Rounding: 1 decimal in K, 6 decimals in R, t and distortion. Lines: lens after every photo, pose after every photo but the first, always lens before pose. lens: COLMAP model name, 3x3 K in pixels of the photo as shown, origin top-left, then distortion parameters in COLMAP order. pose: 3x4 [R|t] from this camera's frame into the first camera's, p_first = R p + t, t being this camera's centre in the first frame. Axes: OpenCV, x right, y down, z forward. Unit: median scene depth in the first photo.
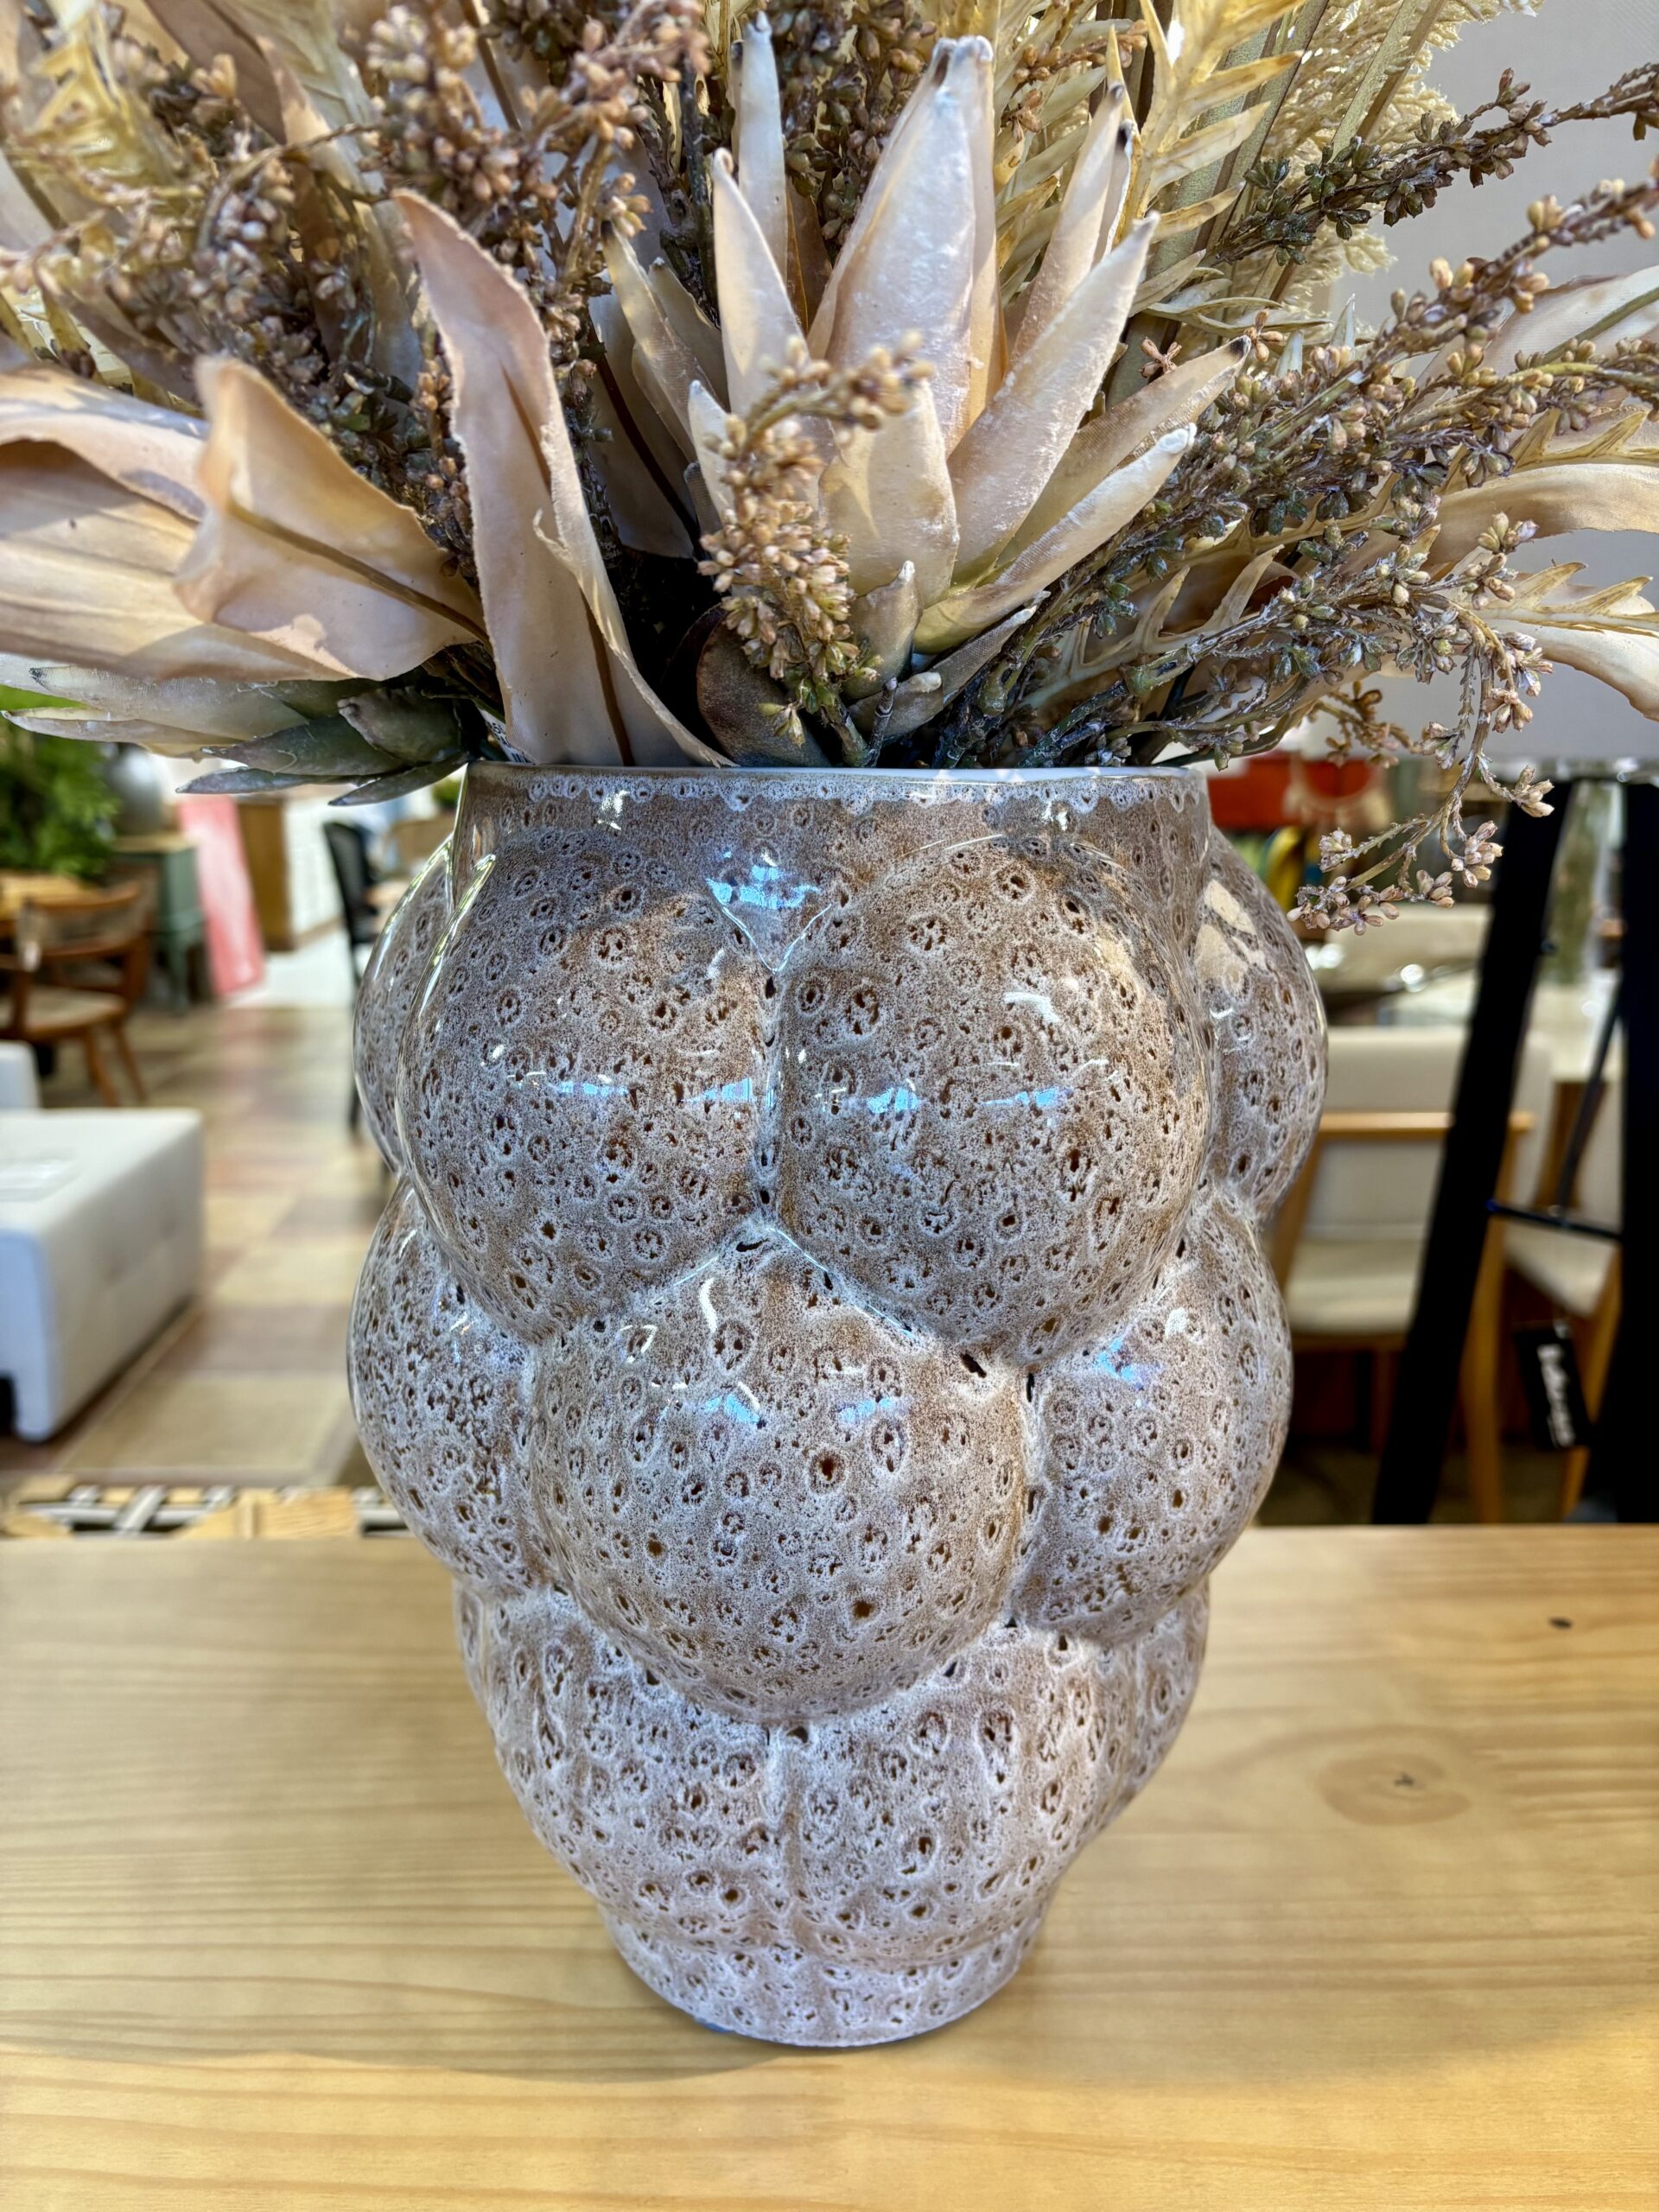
lens RADIAL K [[1708.2, 0, 830.6], [0, 1708.2, 1097.0], [0, 0, 1]] dist [-0.007147, 0.000650]
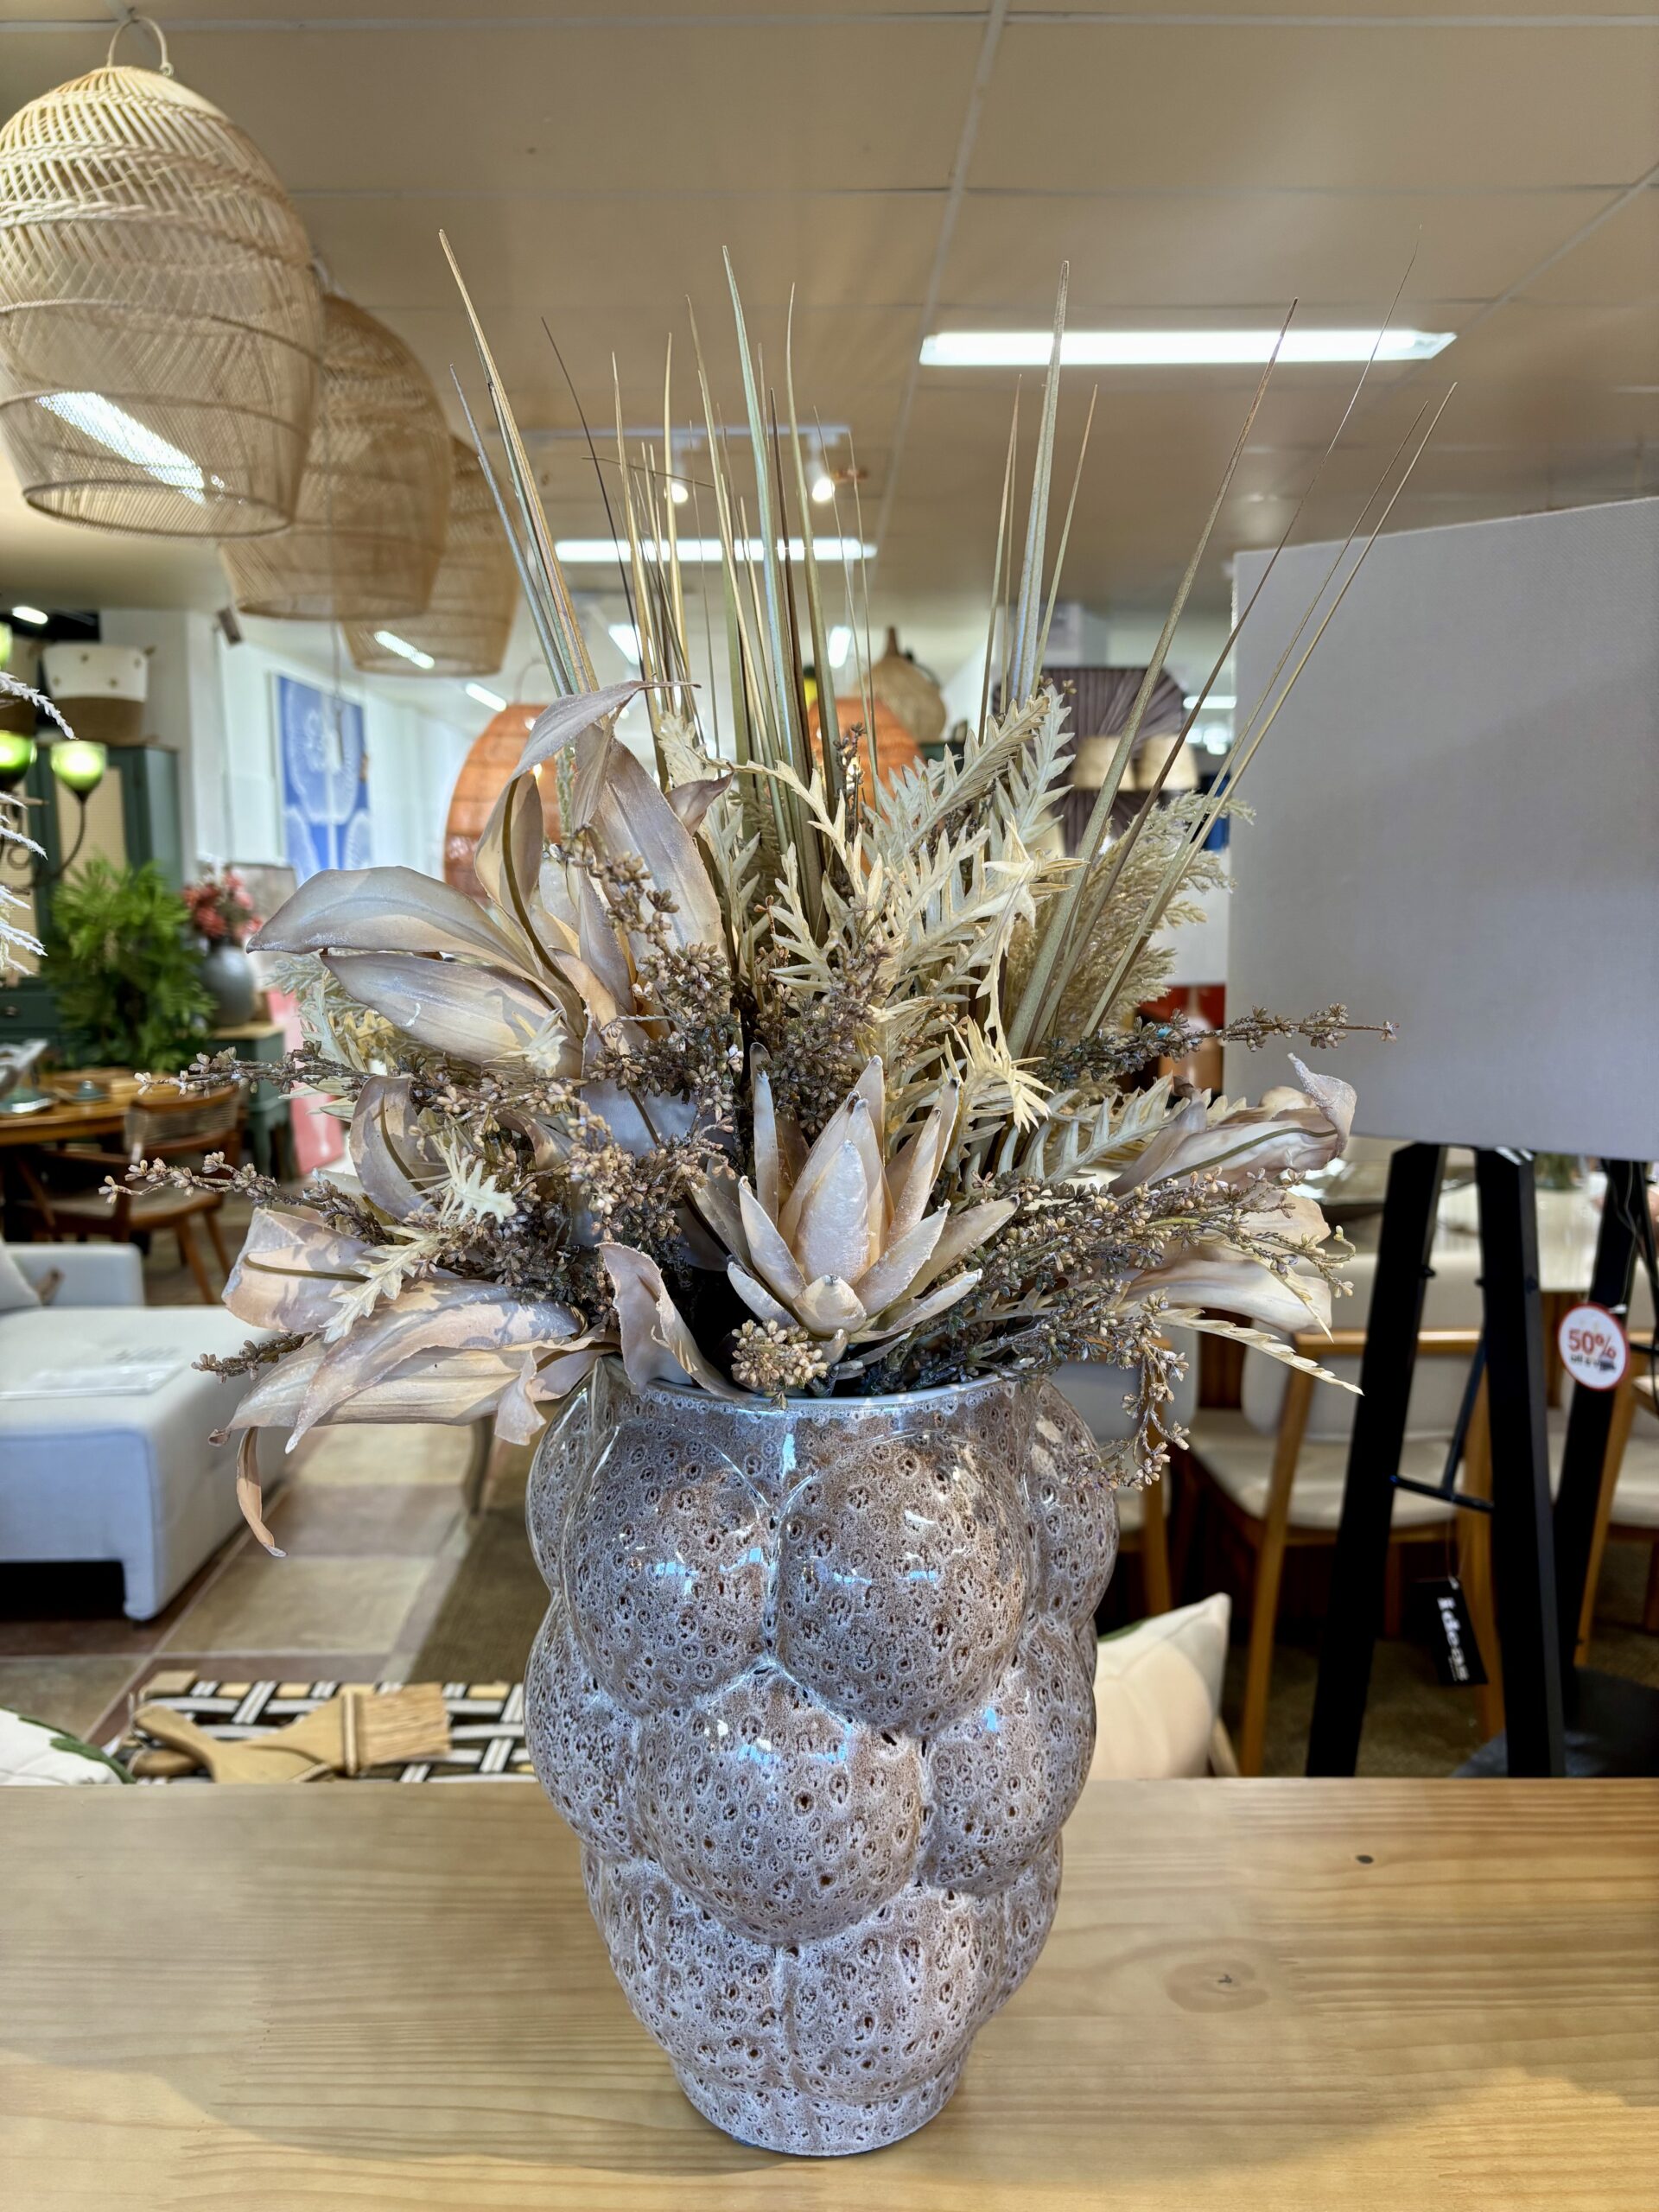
lens RADIAL K [[1671.2, 0, 830.6], [0, 1671.2, 1101.1], [0, 0, 1]] dist [-0.007520, 0.005379]
pose [[0.999452, -0.006601, -0.032429, 0.077844], [0.003652, 0.995919, -0.090174, -0.316648], [0.032892, 0.090006, 0.995398, -0.717202]]
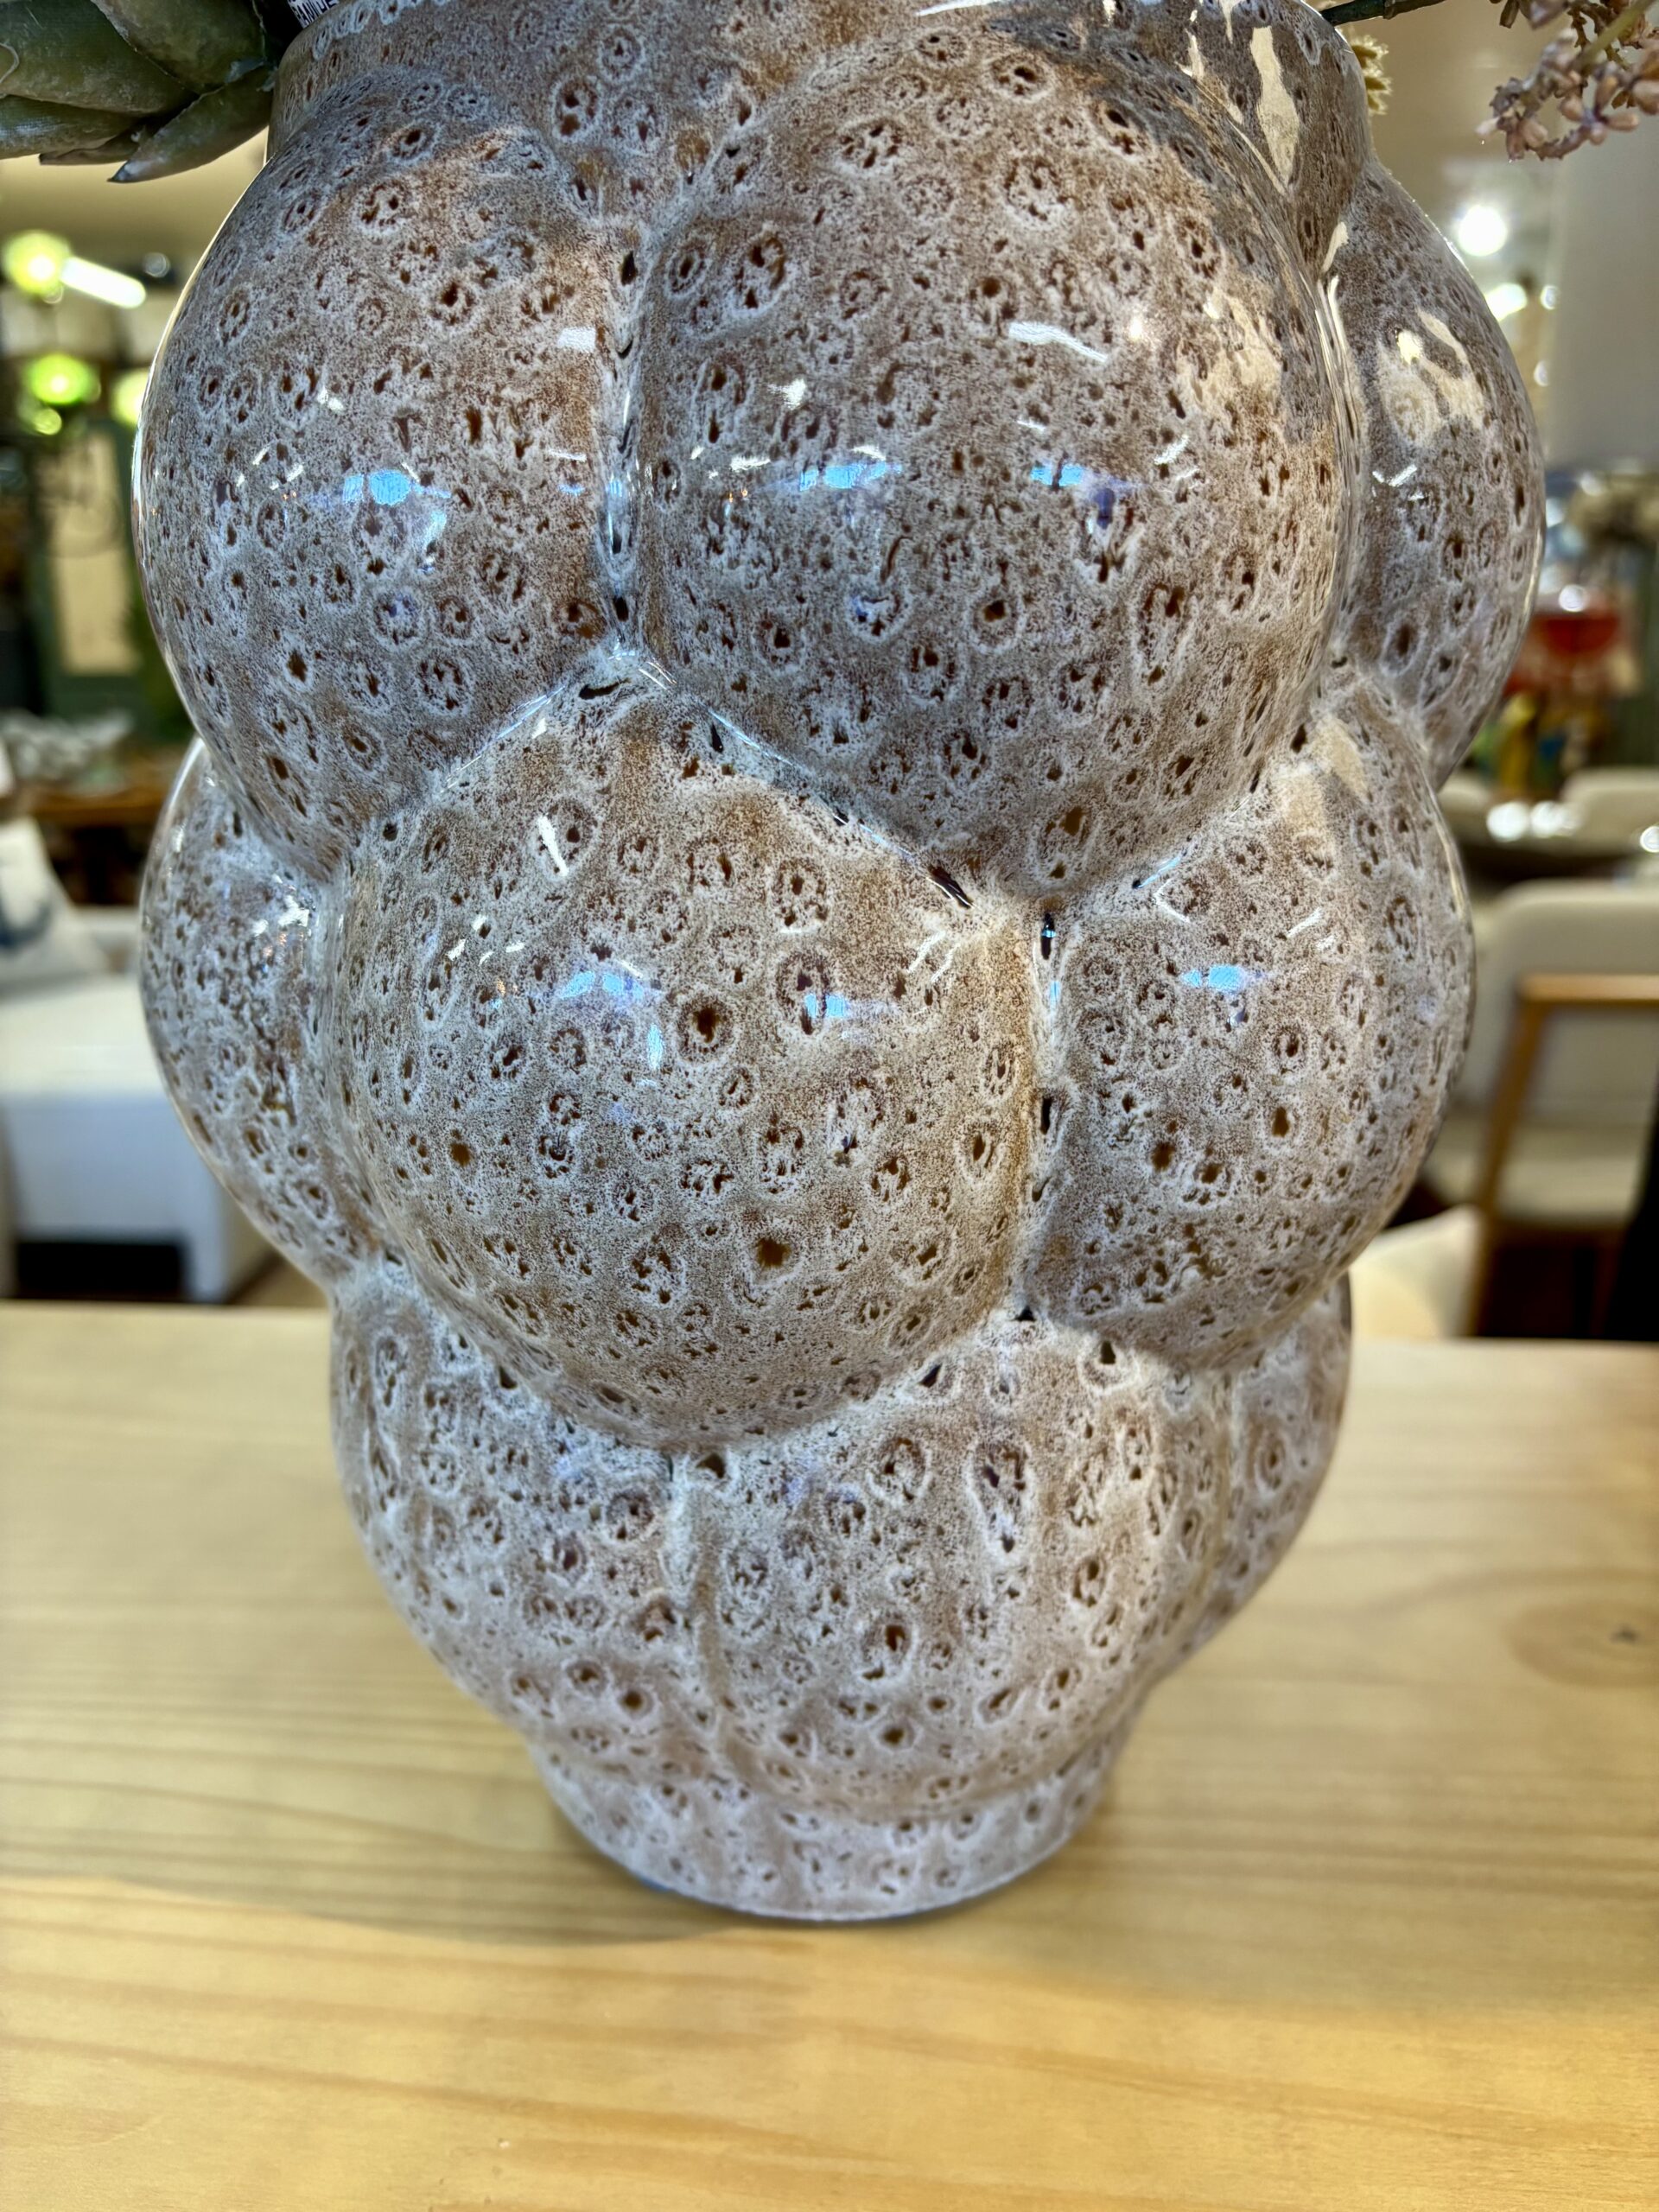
lens RADIAL K [[1668.2, 0, 834.7], [0, 1668.2, 1074.7], [0, 0, 1]] dist [0.073172, -0.139835]
pose [[0.993730, 0.014897, -0.110812, 0.102956], [-0.010016, 0.998960, 0.044477, 0.186051], [0.111360, -0.043088, 0.992846, 0.344643]]
